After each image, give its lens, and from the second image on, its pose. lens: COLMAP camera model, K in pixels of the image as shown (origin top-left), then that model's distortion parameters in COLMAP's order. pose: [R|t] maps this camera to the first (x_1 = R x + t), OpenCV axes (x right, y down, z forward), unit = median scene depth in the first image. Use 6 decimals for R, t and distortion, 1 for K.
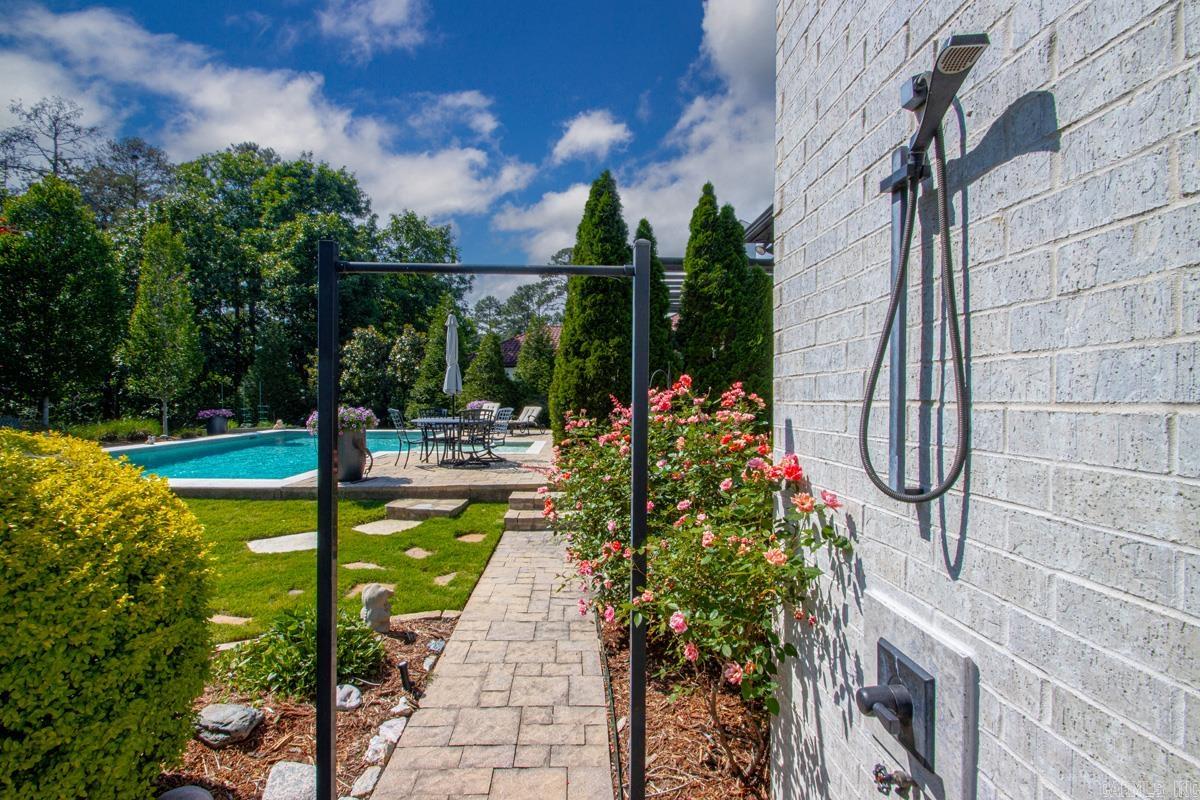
lens RADIAL K [[535.4, 0, 600.0], [0, 535.4, 400.0], [0, 0, 1]] dist [-0.000631, -0.018378]
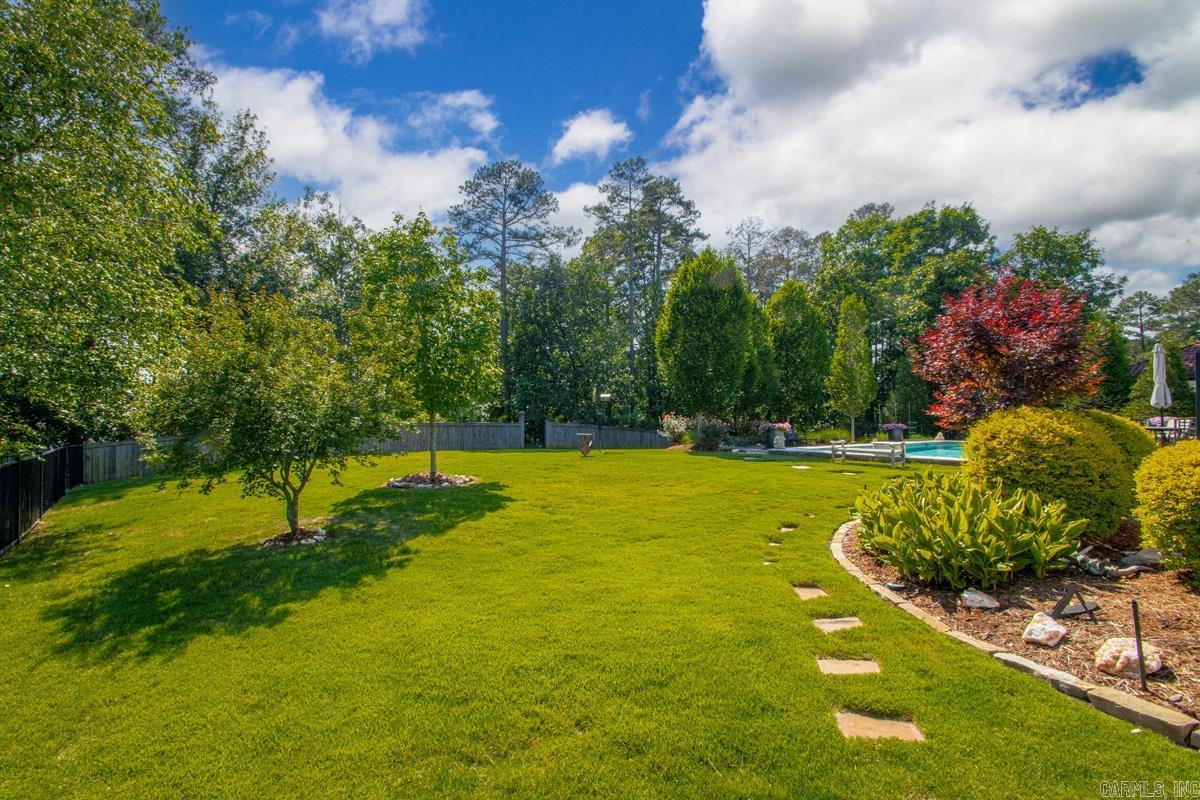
lens RADIAL K [[535.4, 0, 600.0], [0, 535.4, 400.0], [0, 0, 1]] dist [-0.000631, -0.018378]
pose [[0.542762, -0.023188, -0.839566, 0.012648], [-0.012637, 0.999280, -0.035768, 0.008648], [0.839791, 0.030023, 0.542079, -0.196085]]
